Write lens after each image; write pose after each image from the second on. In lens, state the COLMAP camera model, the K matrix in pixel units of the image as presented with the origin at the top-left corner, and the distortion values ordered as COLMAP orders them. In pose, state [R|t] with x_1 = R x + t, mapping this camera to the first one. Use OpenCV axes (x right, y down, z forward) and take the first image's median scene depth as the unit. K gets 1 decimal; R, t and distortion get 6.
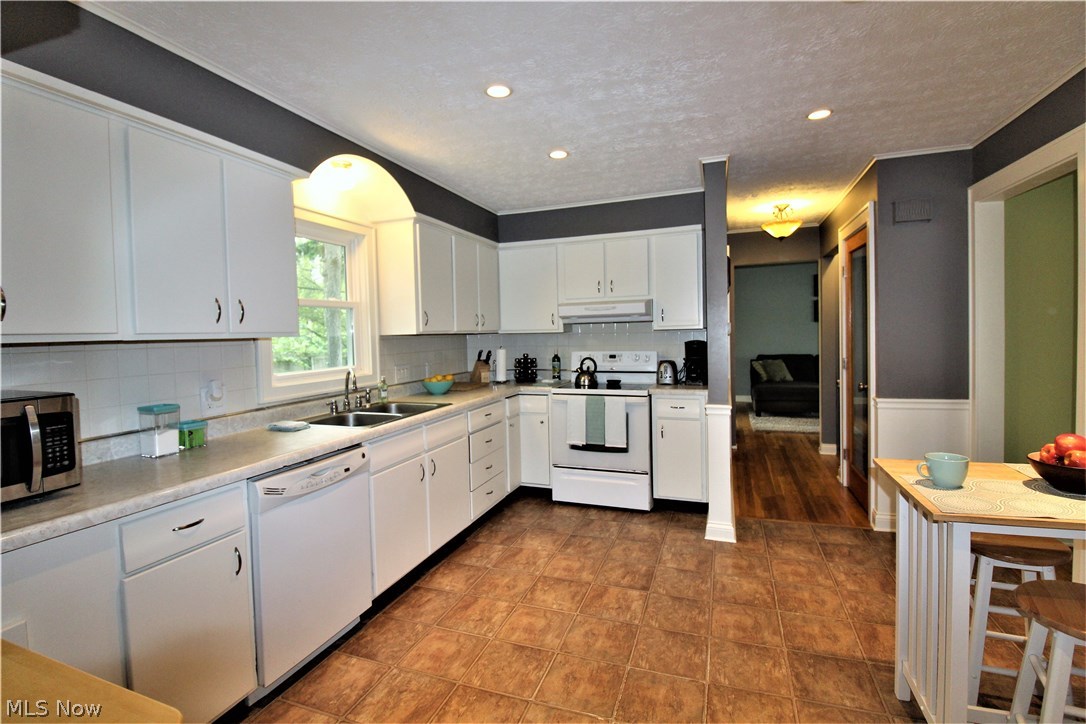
lens RADIAL K [[505.3, 0, 539.9], [0, 505.3, 350.1], [0, 0, 1]] dist [0.000142, -0.013409]
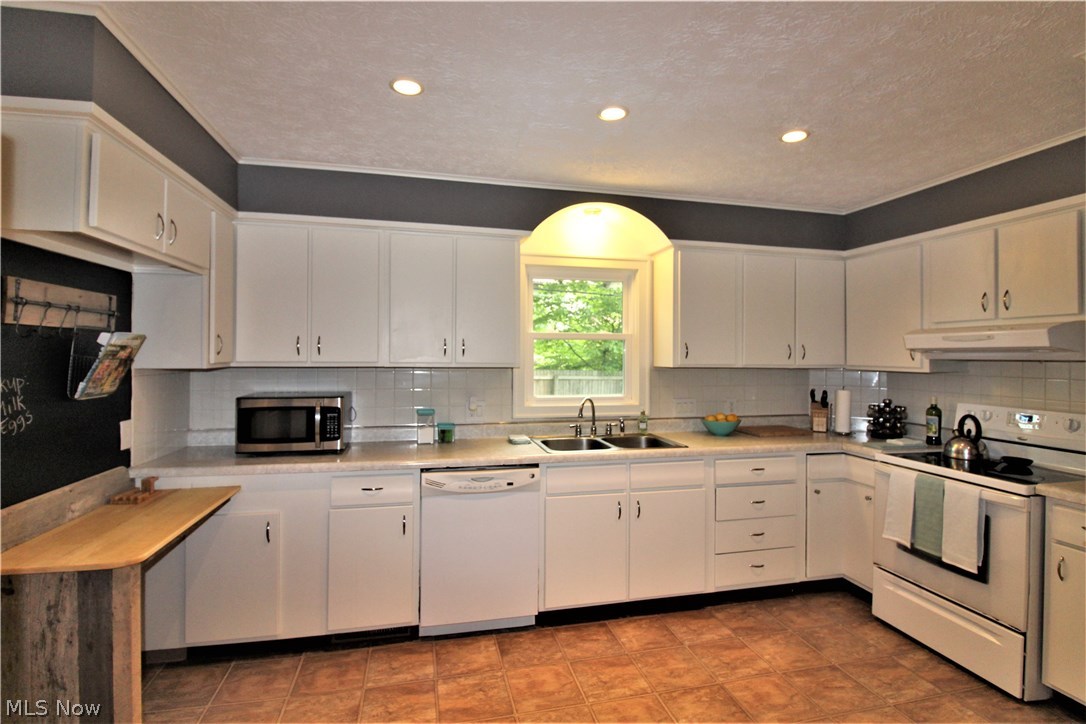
lens RADIAL K [[521.1, 0, 541.9], [0, 521.1, 352.0], [0, 0, 1]] dist [0.002427, -0.013861]
pose [[0.549449, 0.023375, -0.835200, 0.461304], [-0.049690, 0.998753, -0.004737, -0.045928], [0.834048, 0.044104, 0.549925, 0.271706]]
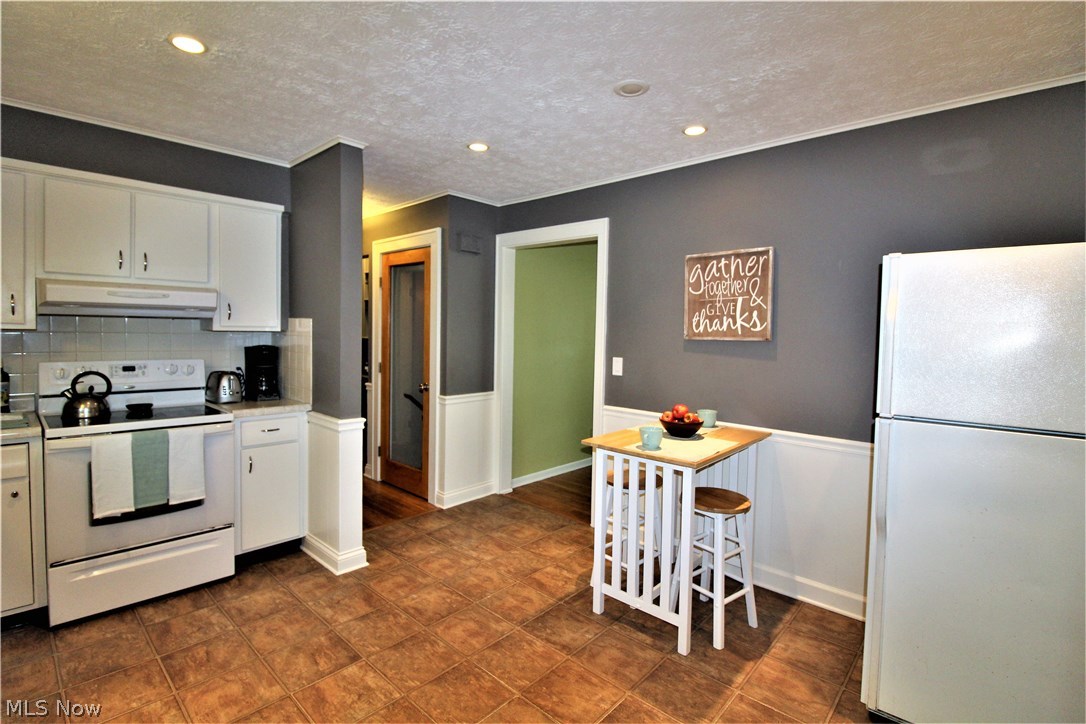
lens RADIAL K [[505.3, 0, 539.9], [0, 505.3, 350.1], [0, 0, 1]] dist [0.000142, -0.013409]
pose [[0.382786, -0.002106, 0.923835, -0.350888], [0.006417, 0.999979, -0.000379, -0.010516], [-0.923815, 0.006073, 0.382792, 0.357492]]
